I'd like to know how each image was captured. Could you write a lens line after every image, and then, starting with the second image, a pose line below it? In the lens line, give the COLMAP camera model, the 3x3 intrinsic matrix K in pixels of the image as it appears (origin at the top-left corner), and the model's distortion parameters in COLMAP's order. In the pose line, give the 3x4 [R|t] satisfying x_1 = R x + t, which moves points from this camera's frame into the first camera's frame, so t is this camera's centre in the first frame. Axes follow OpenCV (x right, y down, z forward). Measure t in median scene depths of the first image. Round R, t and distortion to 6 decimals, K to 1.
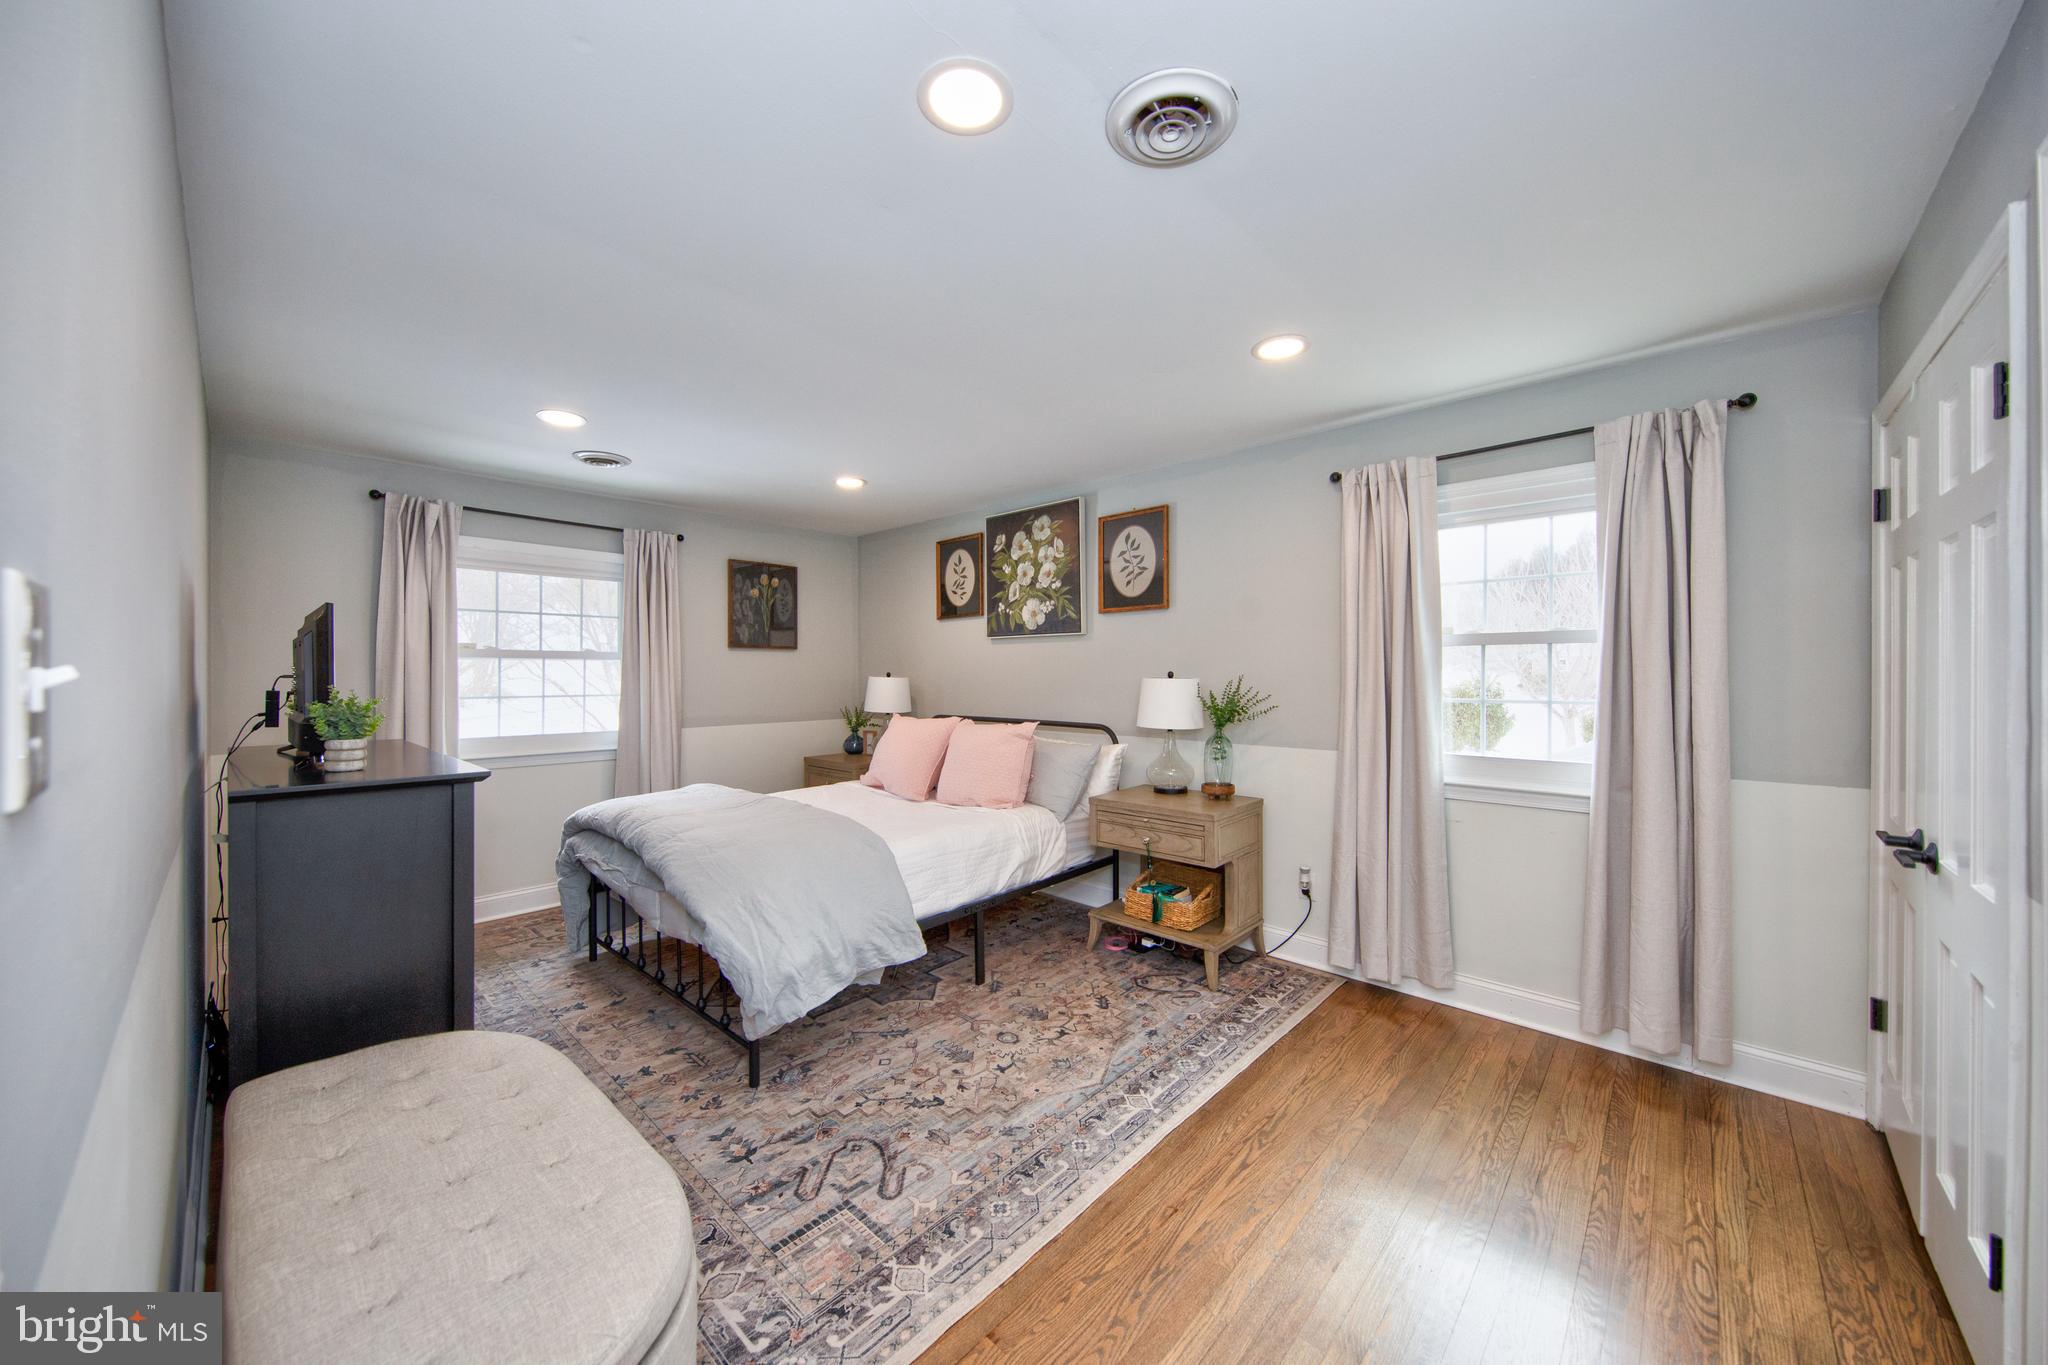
lens RADIAL K [[723.2, 0, 996.2], [0, 723.2, 683.9], [0, 0, 1]] dist [0.001122, 0.000040]
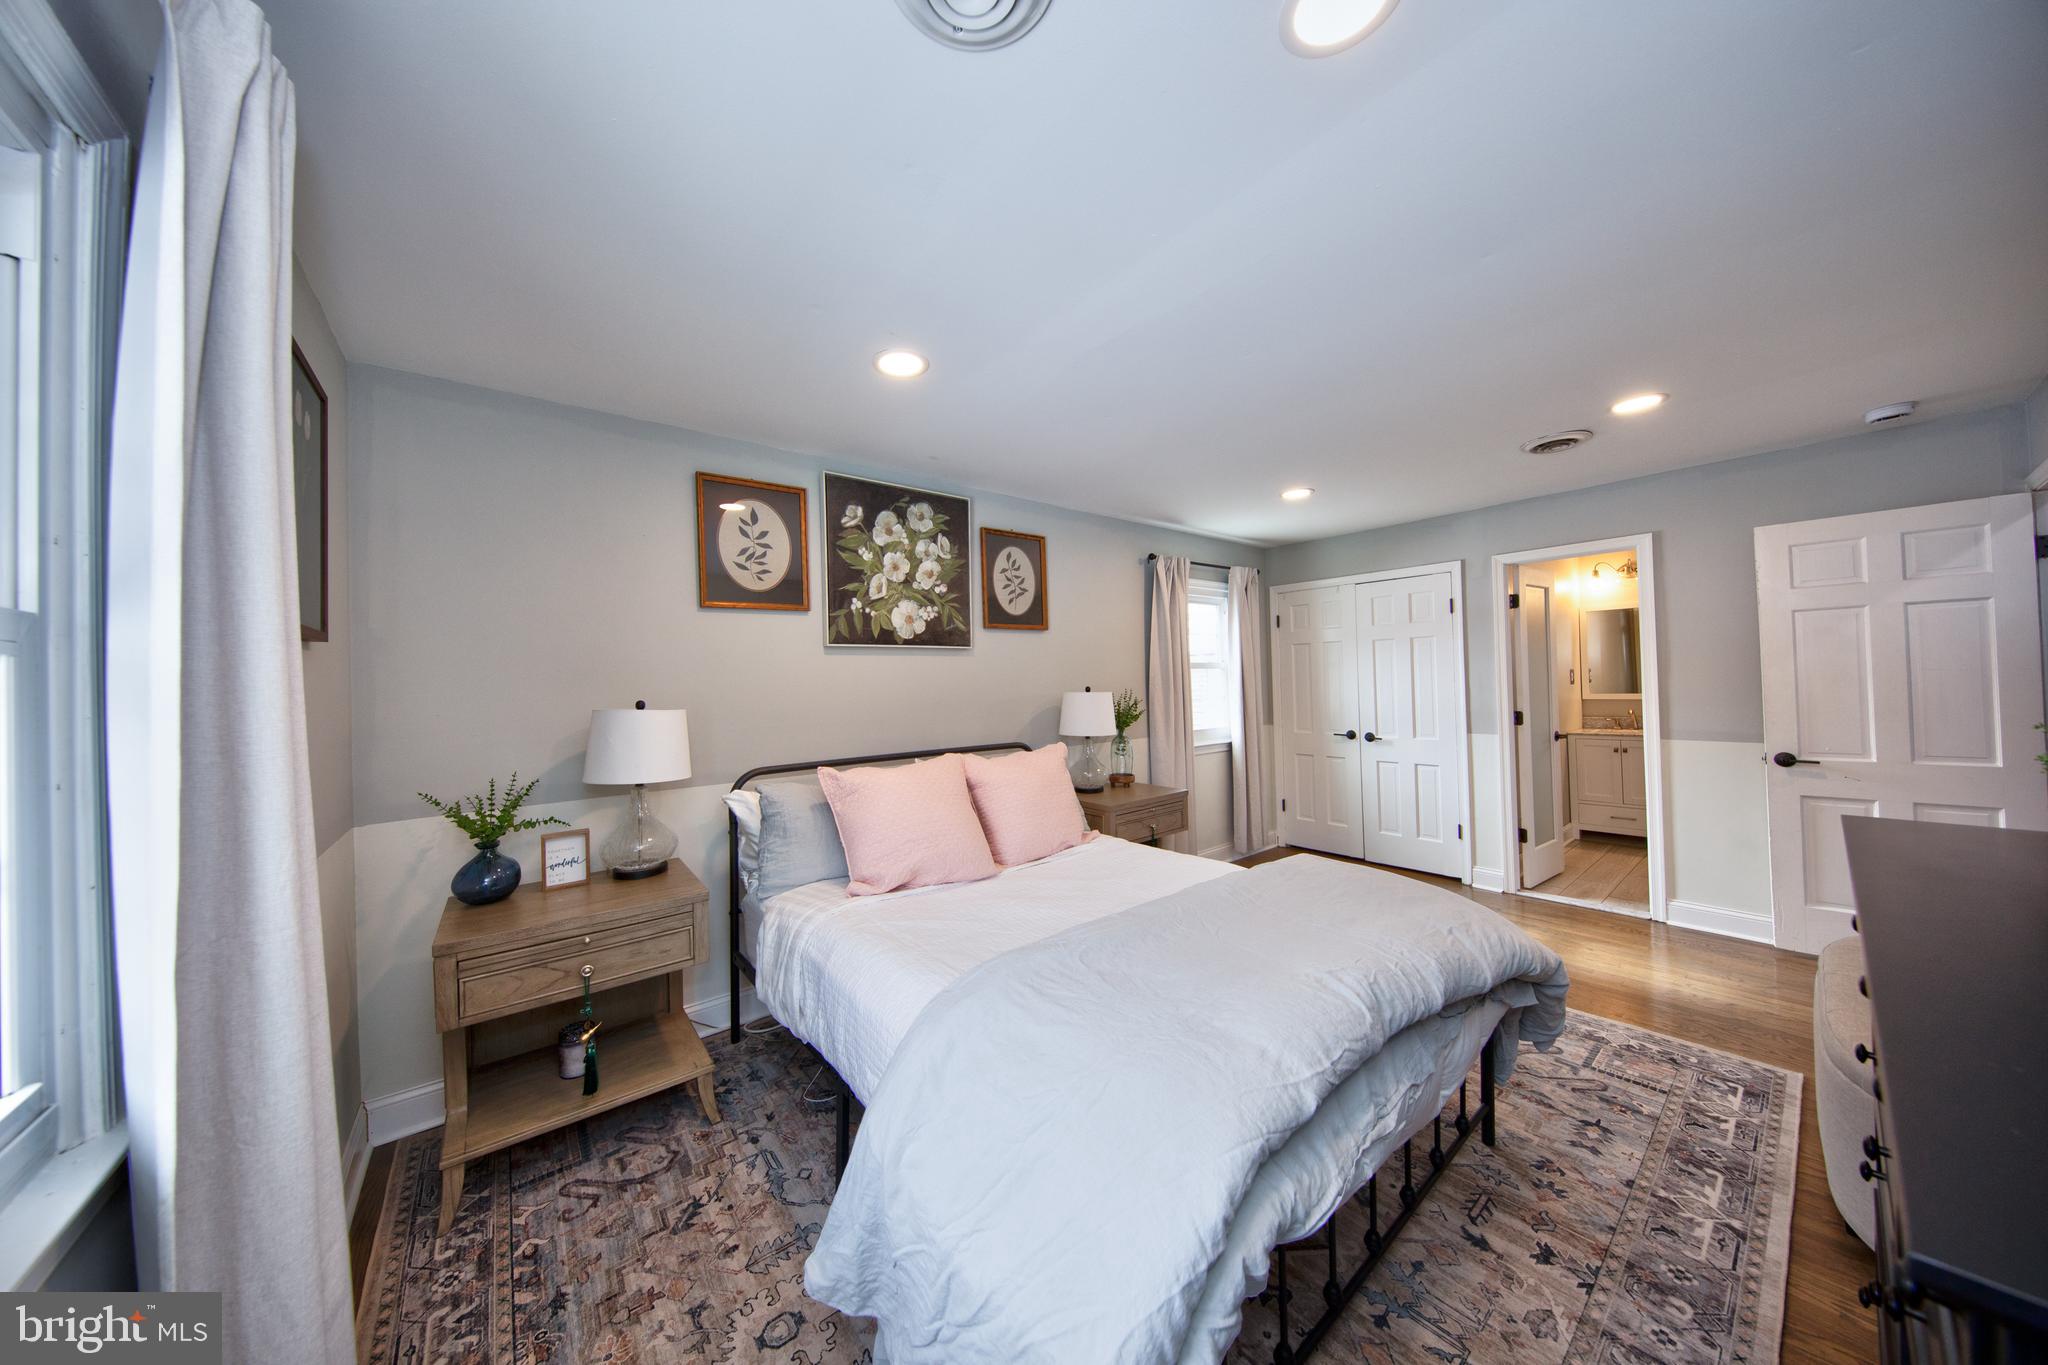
lens RADIAL K [[673.6, 0, 1016.8], [0, 673.6, 674.0], [0, 0, 1]] dist [0.000805, -0.000204]
pose [[0.110671, 0.009151, 0.993815, -0.691119], [0.034708, 0.999312, -0.013066, -0.022735], [-0.993251, 0.035940, 0.110277, 0.817788]]
